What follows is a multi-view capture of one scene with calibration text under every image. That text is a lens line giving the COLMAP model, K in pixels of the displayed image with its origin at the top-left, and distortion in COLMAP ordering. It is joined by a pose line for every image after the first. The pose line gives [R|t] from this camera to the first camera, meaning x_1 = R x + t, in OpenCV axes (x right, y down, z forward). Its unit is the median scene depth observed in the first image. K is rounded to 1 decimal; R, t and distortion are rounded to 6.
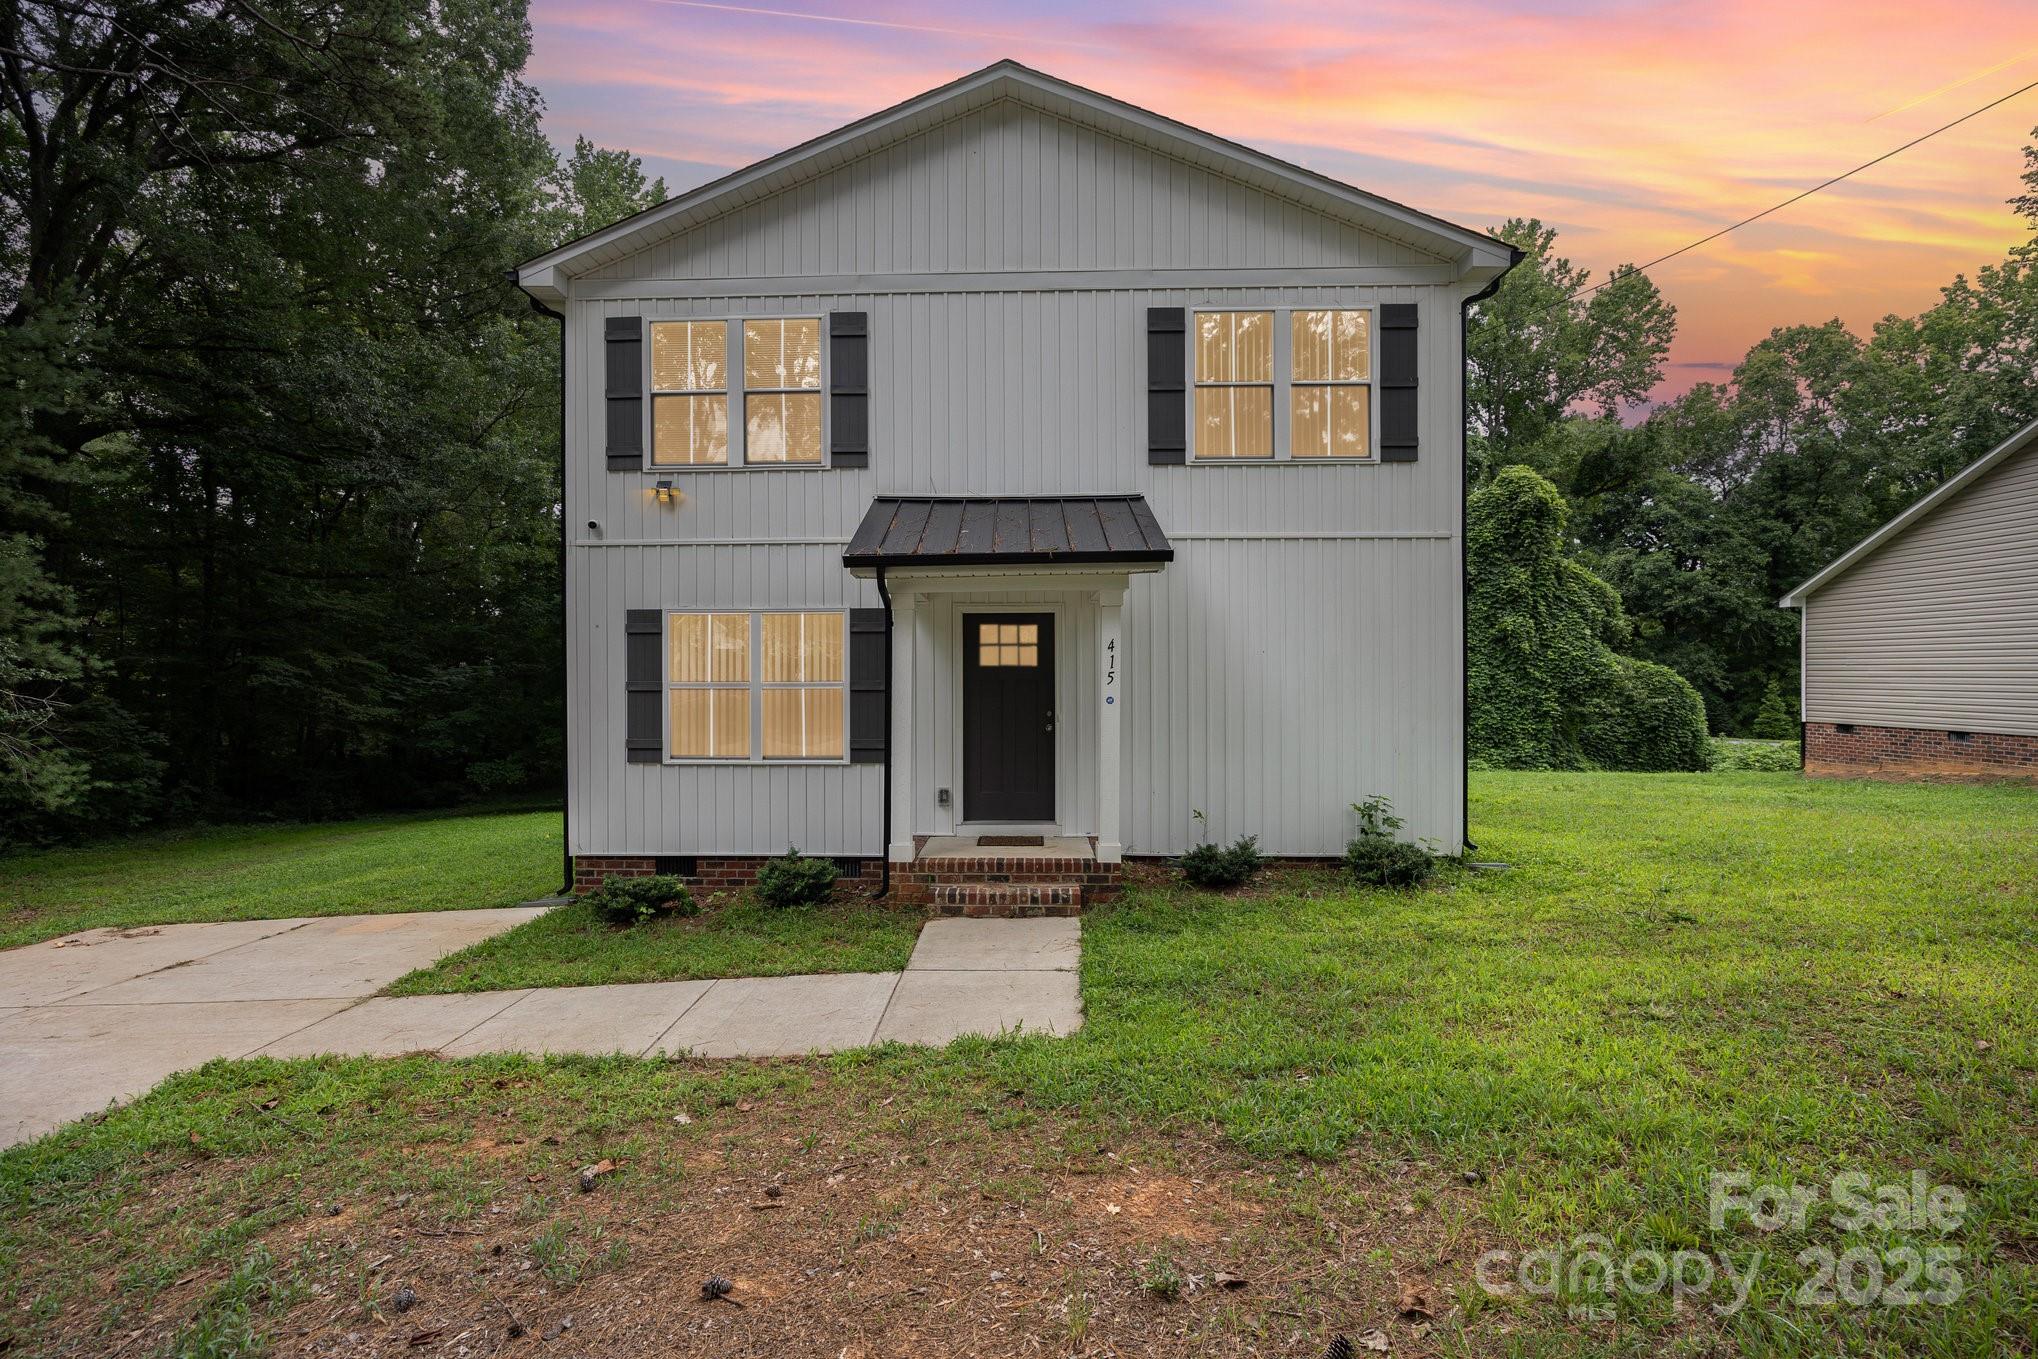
lens RADIAL K [[908.5, 0, 1032.6], [0, 908.5, 680.2], [0, 0, 1]] dist [-0.009723, -0.000395]
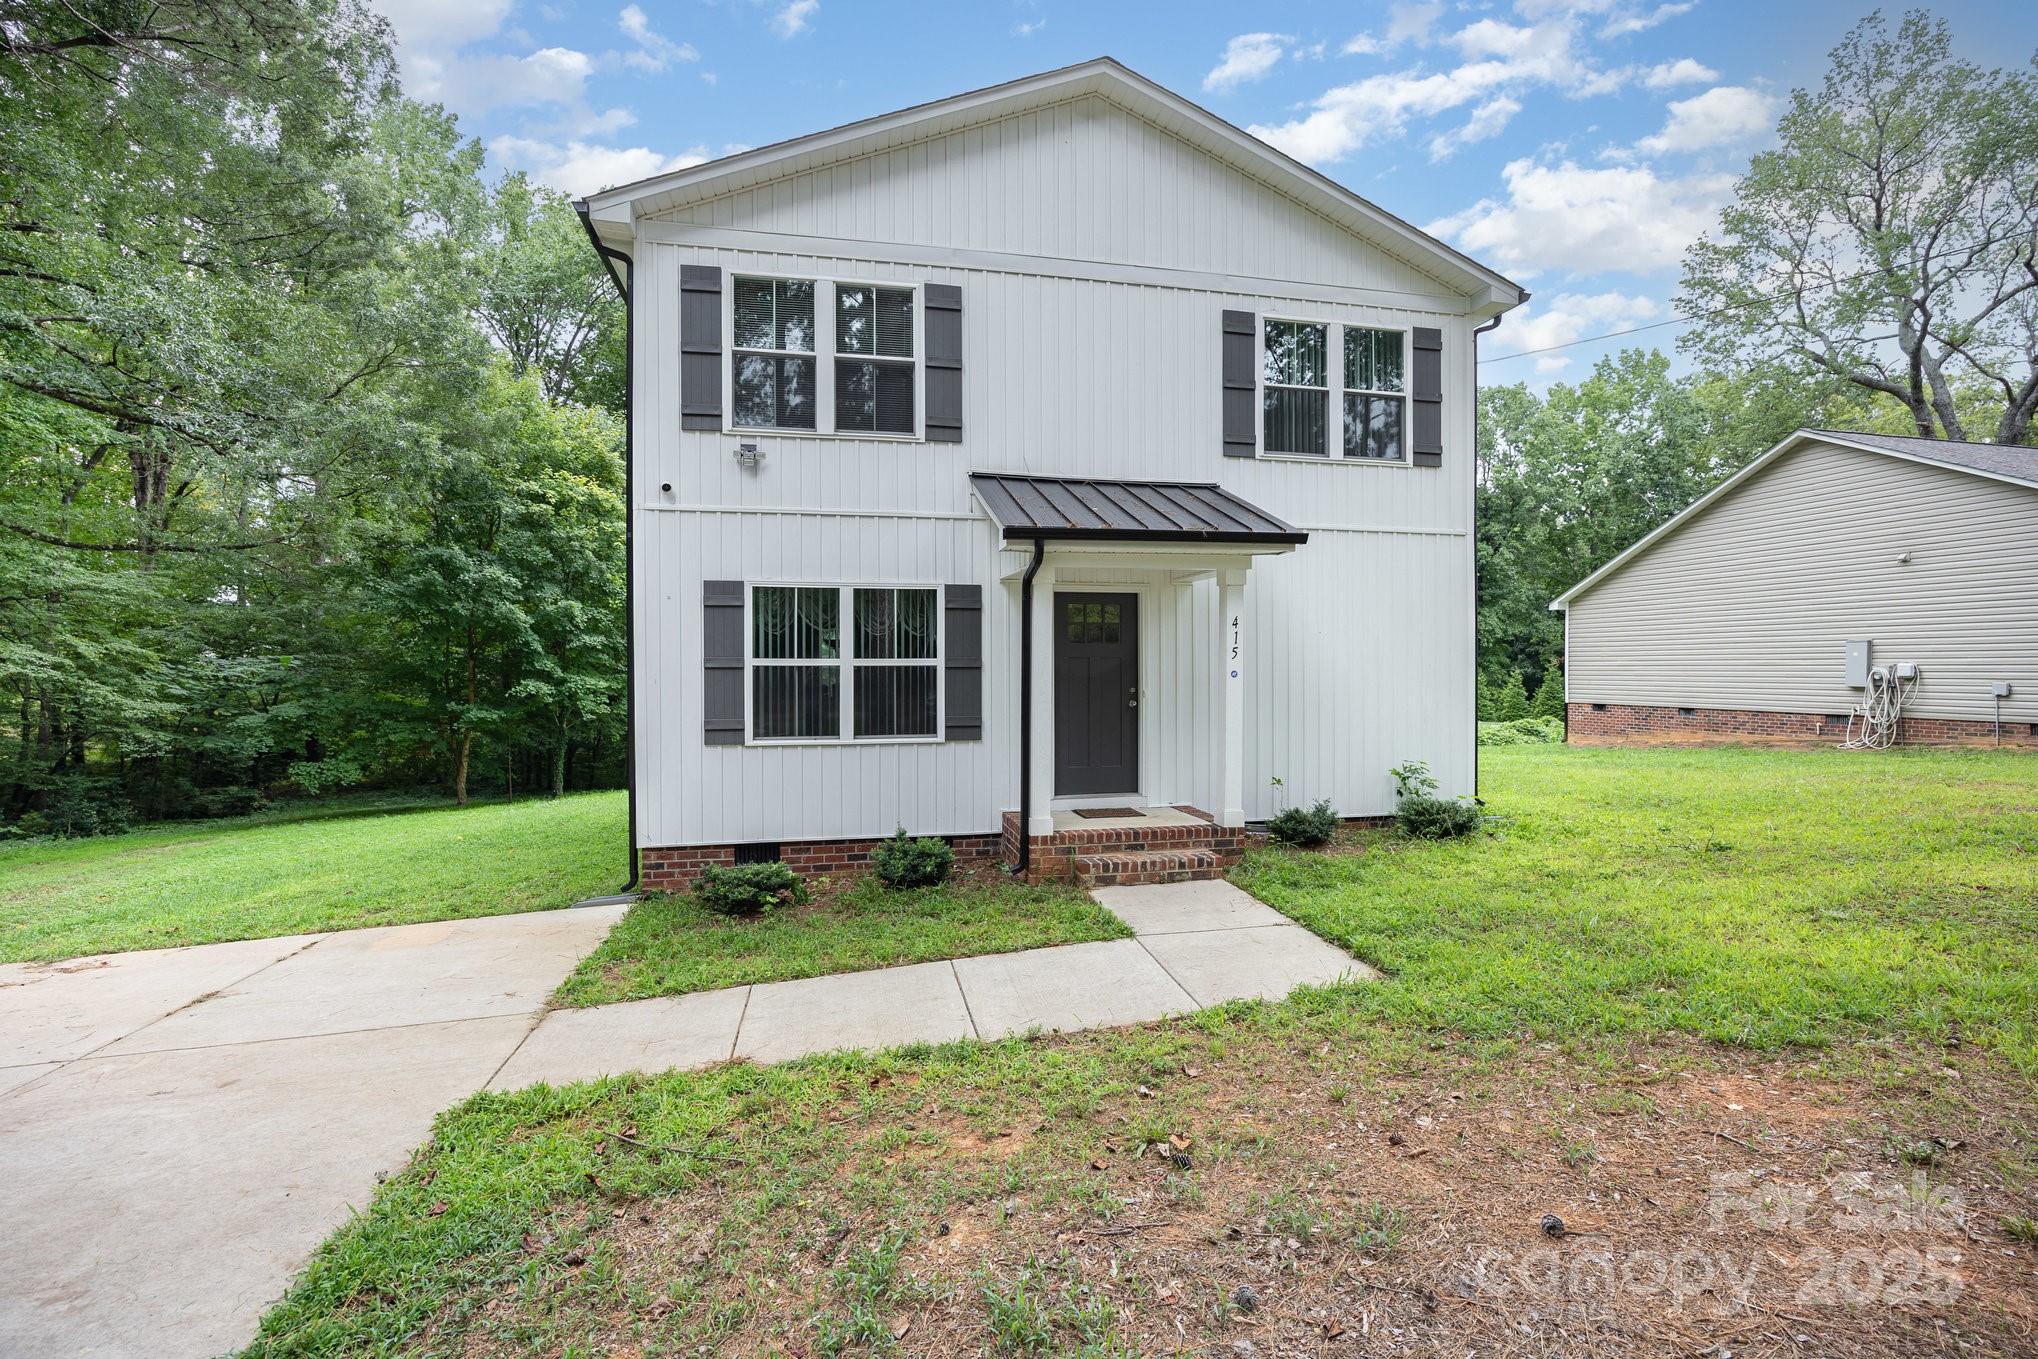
lens RADIAL K [[863.6, 0, 1010.4], [0, 863.6, 676.6], [0, 0, 1]] dist [-0.019237, 0.000753]
pose [[0.973459, -0.001372, 0.228859, -0.346624], [0.001632, 0.999998, -0.000947, 0.022507], [-0.228857, 0.001295, 0.973459, 0.070296]]
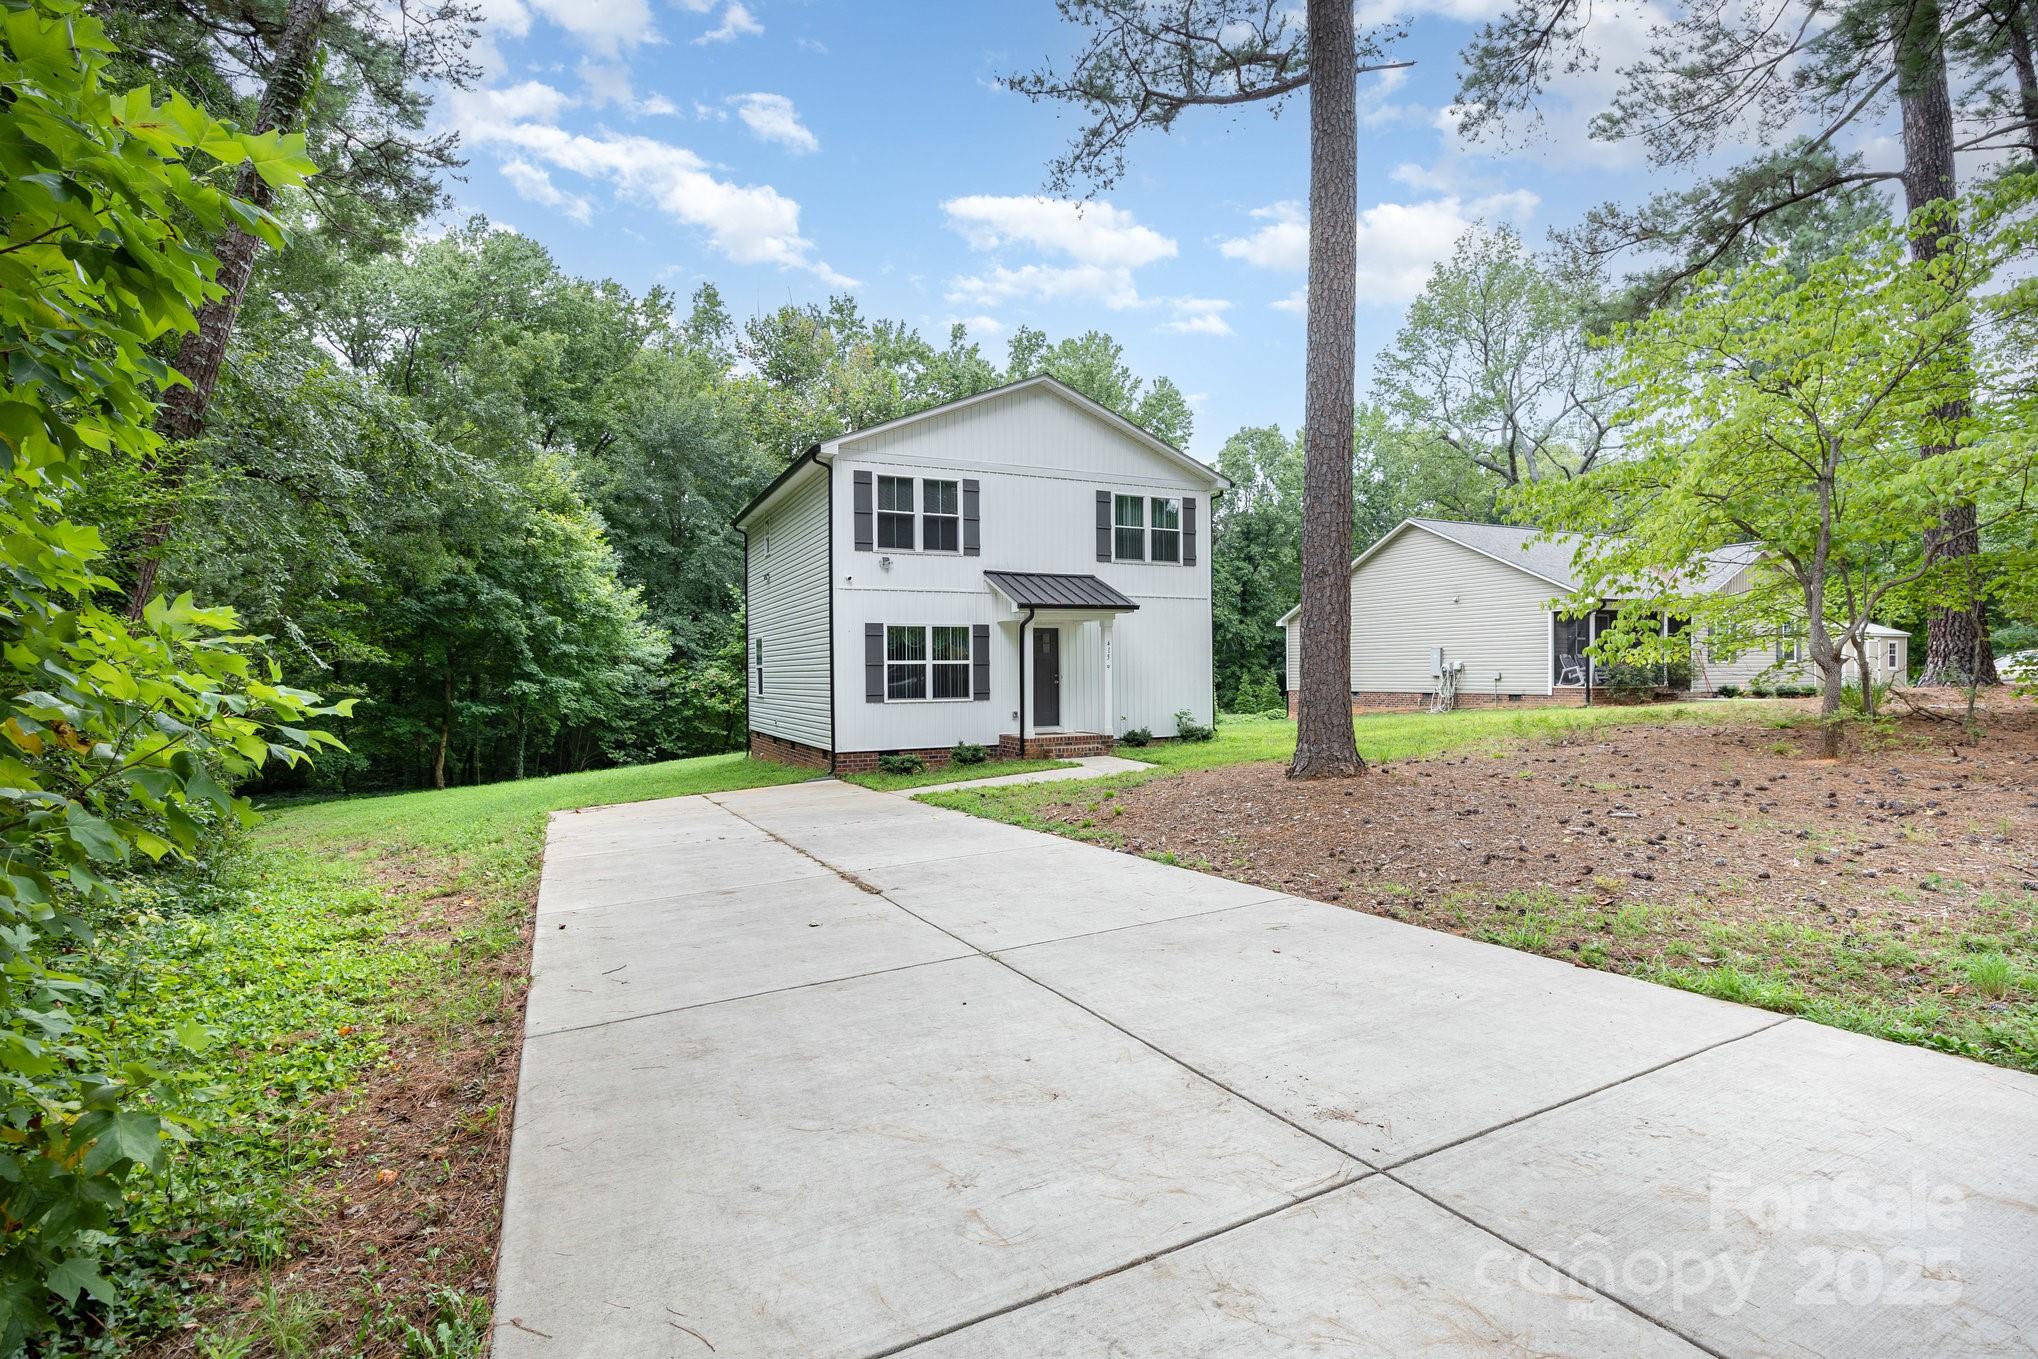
lens RADIAL K [[966.7, 0, 1013.2], [0, 966.7, 674.3], [0, 0, 1]] dist [0.005333, 0.000133]
pose [[0.884934, -0.006612, 0.465670, -1.135872], [0.012332, 0.999881, -0.009239, 0.054543], [-0.465553, 0.013919, 0.884910, -0.966856]]
